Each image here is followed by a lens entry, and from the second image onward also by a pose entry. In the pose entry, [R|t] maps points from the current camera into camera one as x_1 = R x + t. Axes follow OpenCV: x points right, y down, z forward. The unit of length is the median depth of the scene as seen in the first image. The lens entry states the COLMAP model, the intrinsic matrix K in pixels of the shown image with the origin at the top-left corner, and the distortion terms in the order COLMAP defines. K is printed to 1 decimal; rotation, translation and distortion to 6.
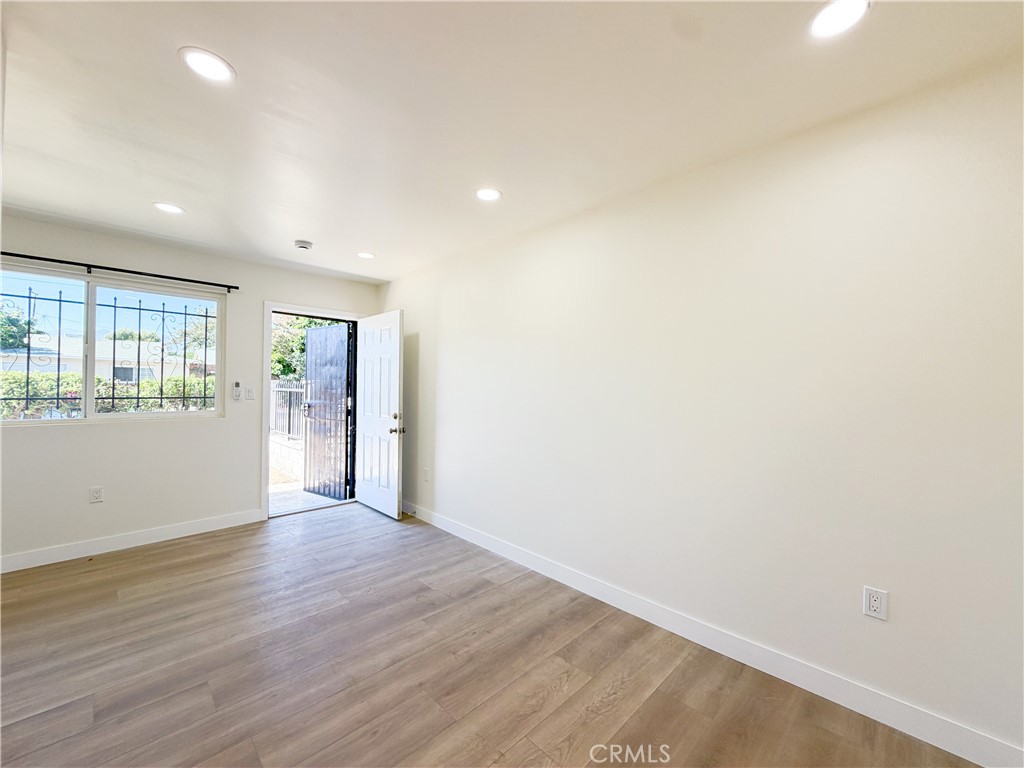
lens RADIAL K [[409.0, 0, 507.5], [0, 409.0, 380.3], [0, 0, 1]] dist [-0.001851, 0.000721]
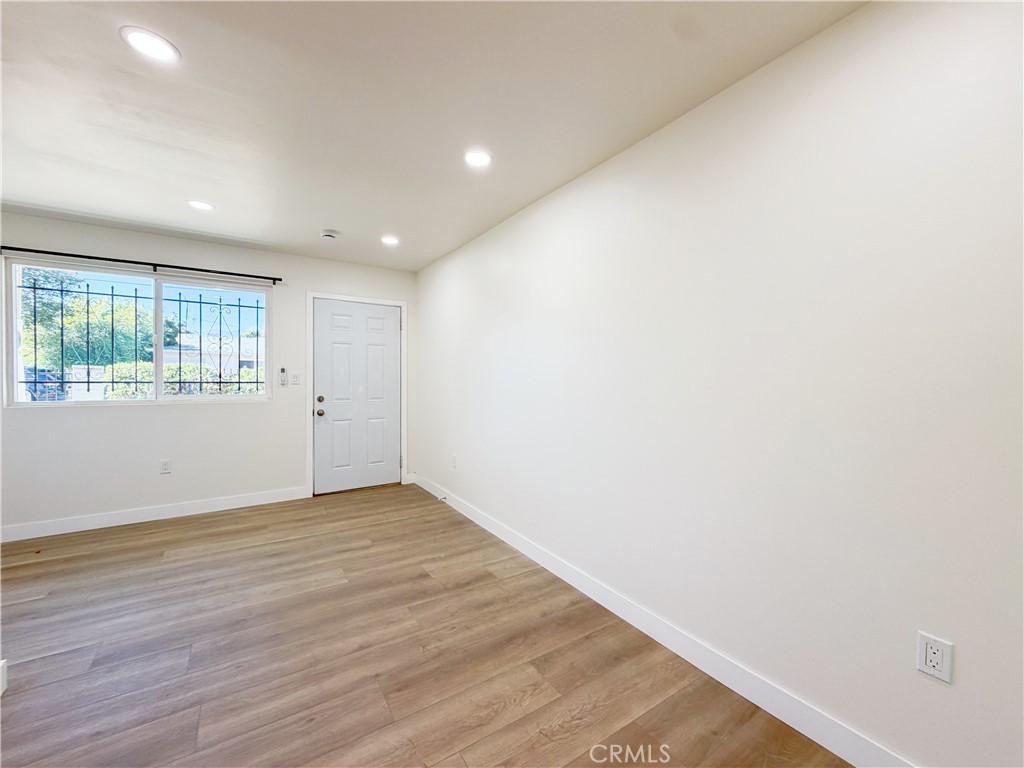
lens RADIAL K [[409.0, 0, 508.3], [0, 409.0, 380.7], [0, 0, 1]] dist [-0.001851, 0.000721]
pose [[0.979846, -0.001245, -0.199748, 0.235780], [0.006217, 0.999686, 0.024264, 0.027120], [0.199655, -0.025017, 0.979547, 0.118417]]
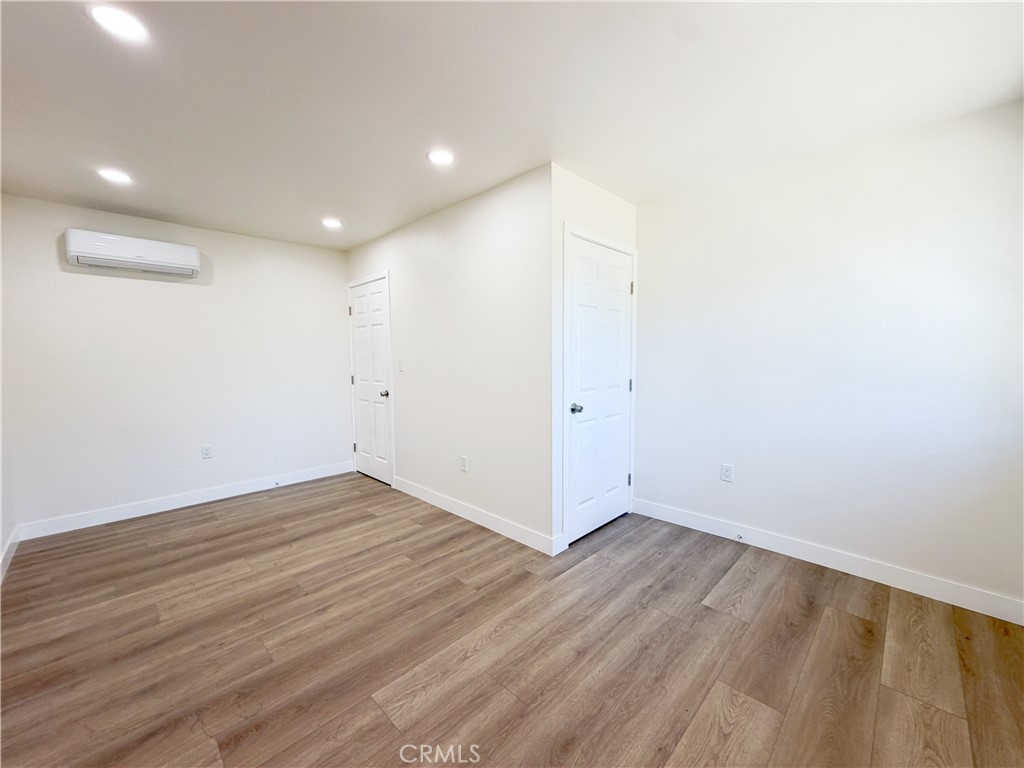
lens RADIAL K [[409.0, 0, 509.8], [0, 409.0, 381.9], [0, 0, 1]] dist [-0.001851, 0.000721]
pose [[-0.999925, -0.002401, -0.012015, -0.683450], [-0.002935, 0.998998, 0.044663, 0.029305], [0.011896, 0.044695, -0.998930, 1.864511]]
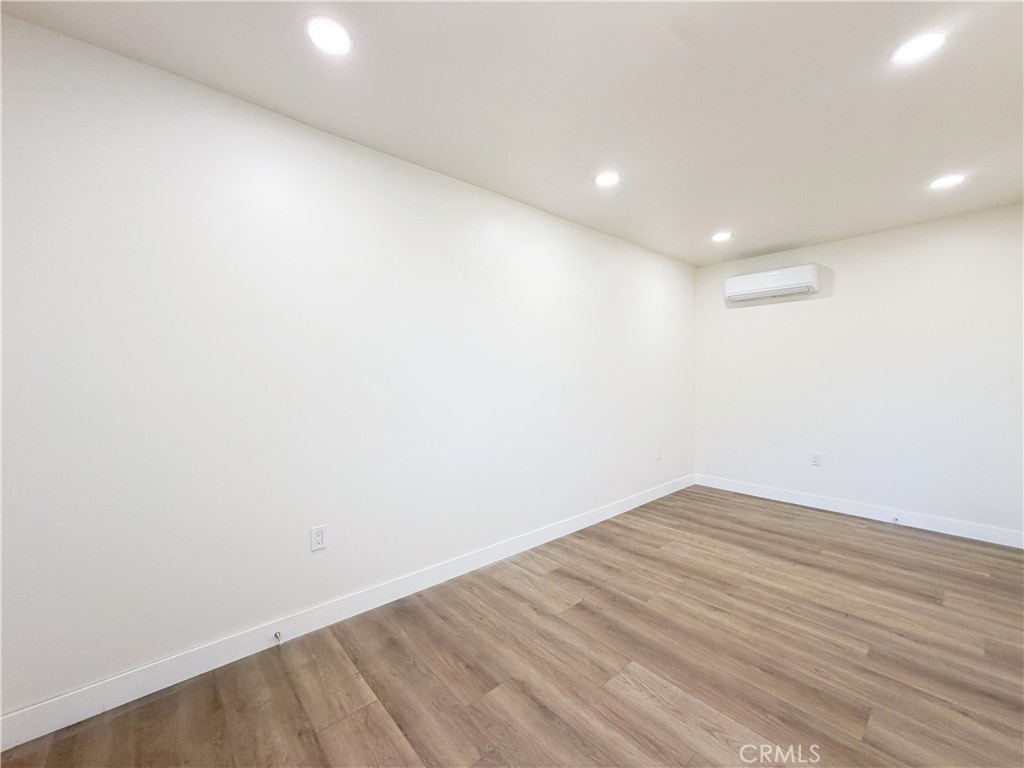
lens RADIAL K [[409.0, 0, 510.1], [0, 409.0, 384.3], [0, 0, 1]] dist [-0.001851, 0.000721]
pose [[0.058485, -0.036344, 0.997627, -1.274723], [-0.012936, 0.999226, 0.037161, 0.030402], [-0.998204, -0.015078, 0.057969, 1.364335]]
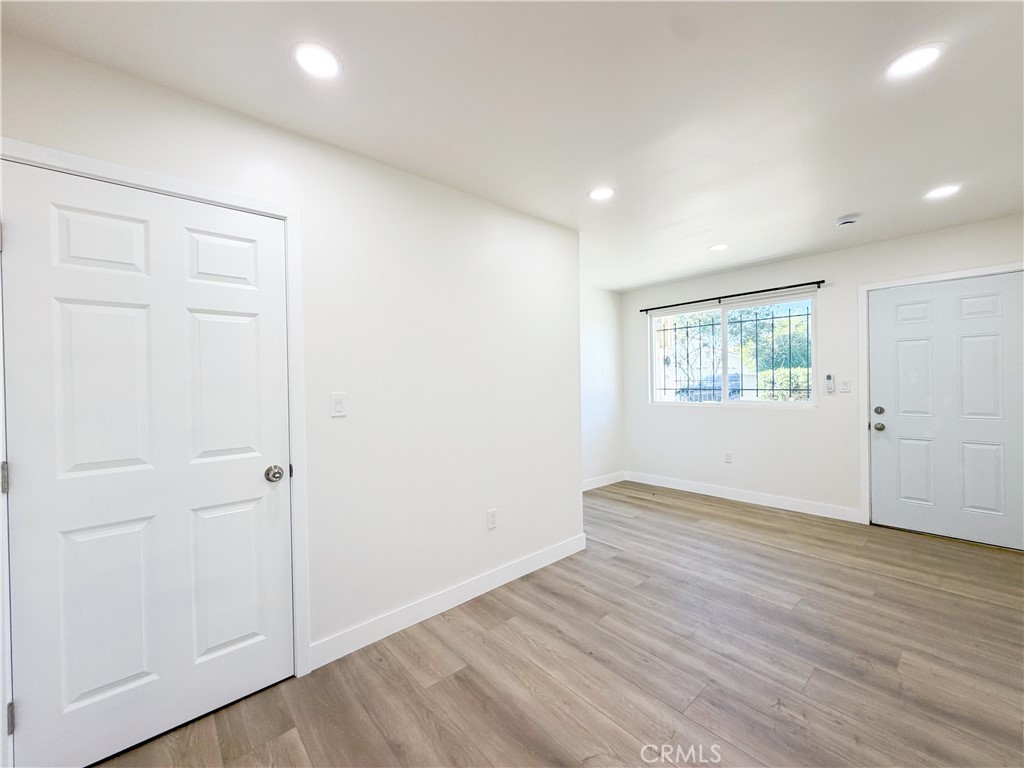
lens RADIAL K [[409.0, 0, 511.8], [0, 409.0, 380.2], [0, 0, 1]] dist [-0.001851, 0.000721]
pose [[-0.056256, -0.012205, -0.998342, 0.684100], [0.034386, 0.999308, -0.014155, 0.008288], [0.997824, -0.035125, -0.055797, 0.496389]]
